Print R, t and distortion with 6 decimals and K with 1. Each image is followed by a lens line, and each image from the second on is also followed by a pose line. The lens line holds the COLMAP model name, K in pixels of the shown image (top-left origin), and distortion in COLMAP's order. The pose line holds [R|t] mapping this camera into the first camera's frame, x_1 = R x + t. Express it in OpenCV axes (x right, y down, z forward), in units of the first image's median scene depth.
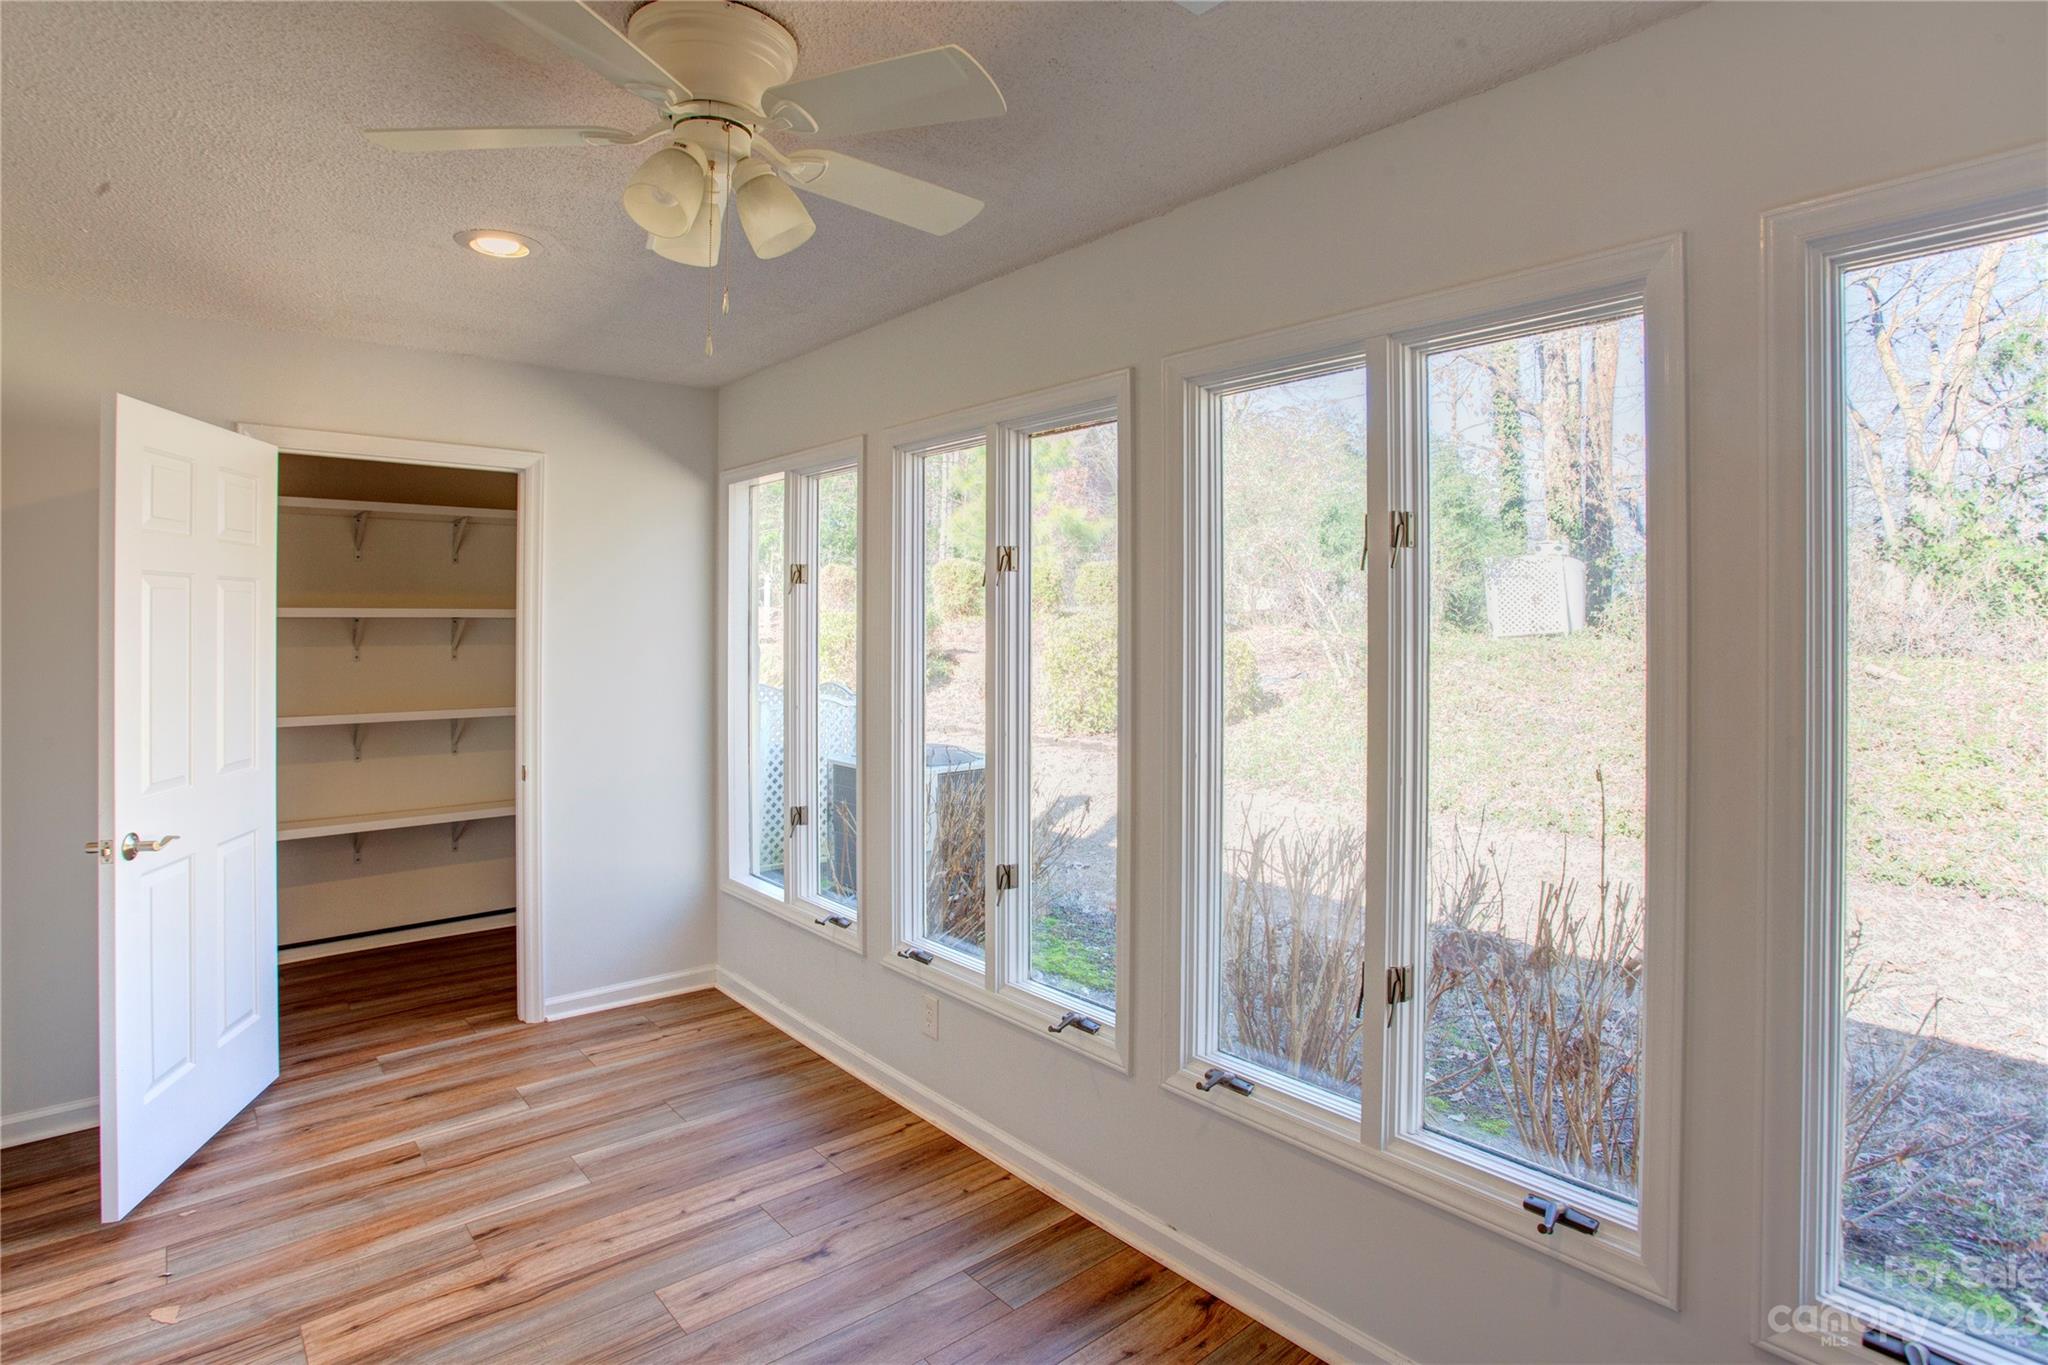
lens RADIAL K [[1030.7, 0, 1024.0], [0, 1030.7, 682.5], [0, 0, 1]] dist [-0.073756, 0.034336]
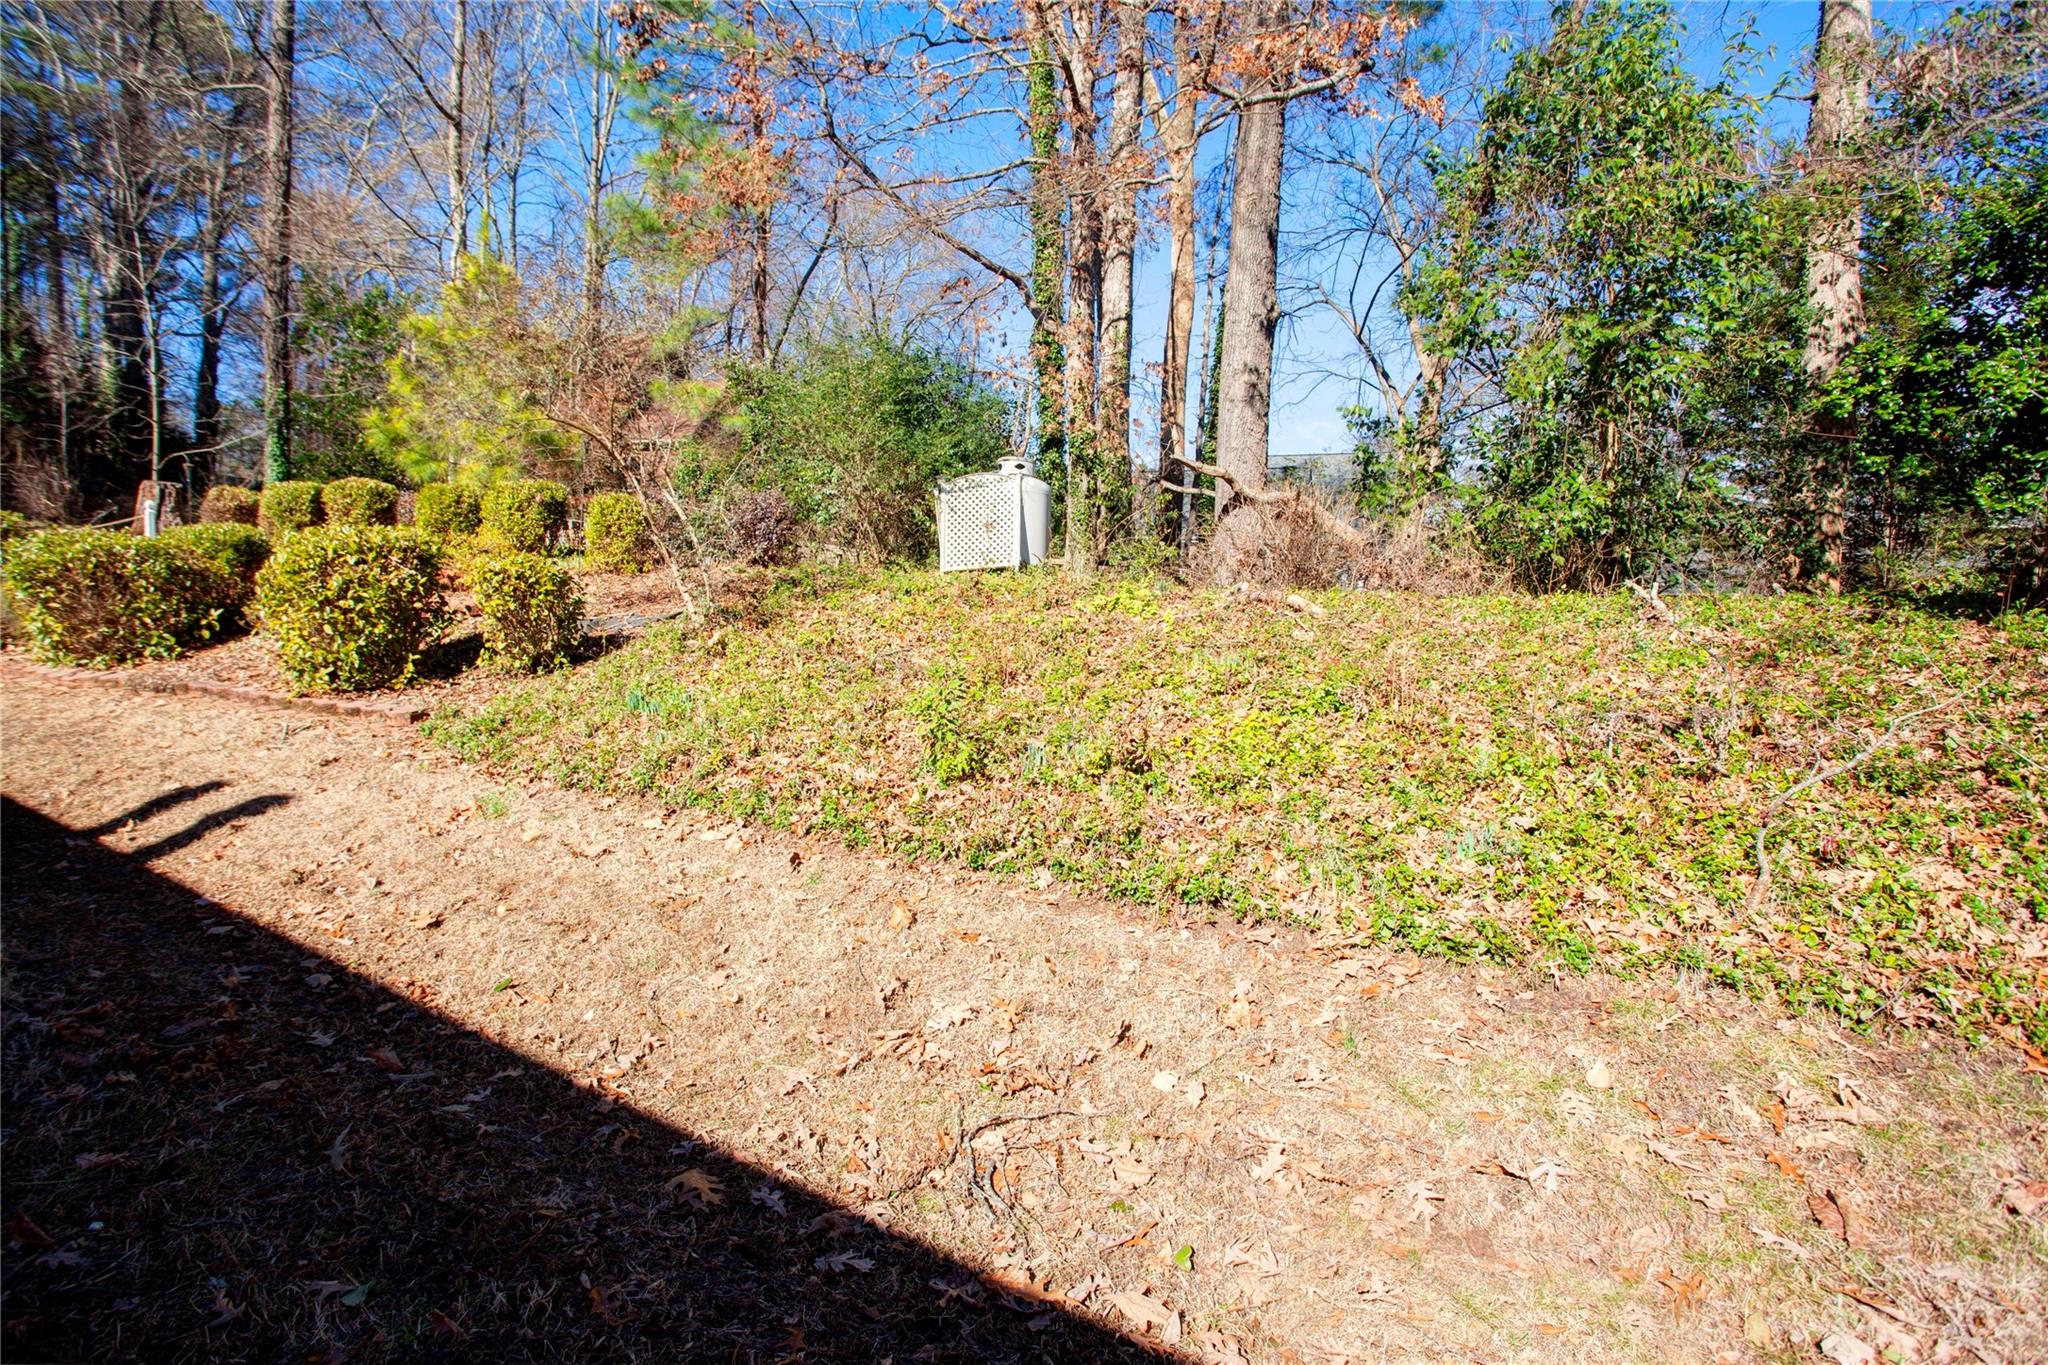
lens RADIAL K [[1030.7, 0, 1024.0], [0, 1030.7, 682.5], [0, 0, 1]] dist [-0.073756, 0.034336]
pose [[0.957725, -0.003413, 0.287664, 0.321829], [-0.002120, 0.999819, 0.018921, 0.029708], [-0.287676, -0.018731, 0.957545, 0.217992]]
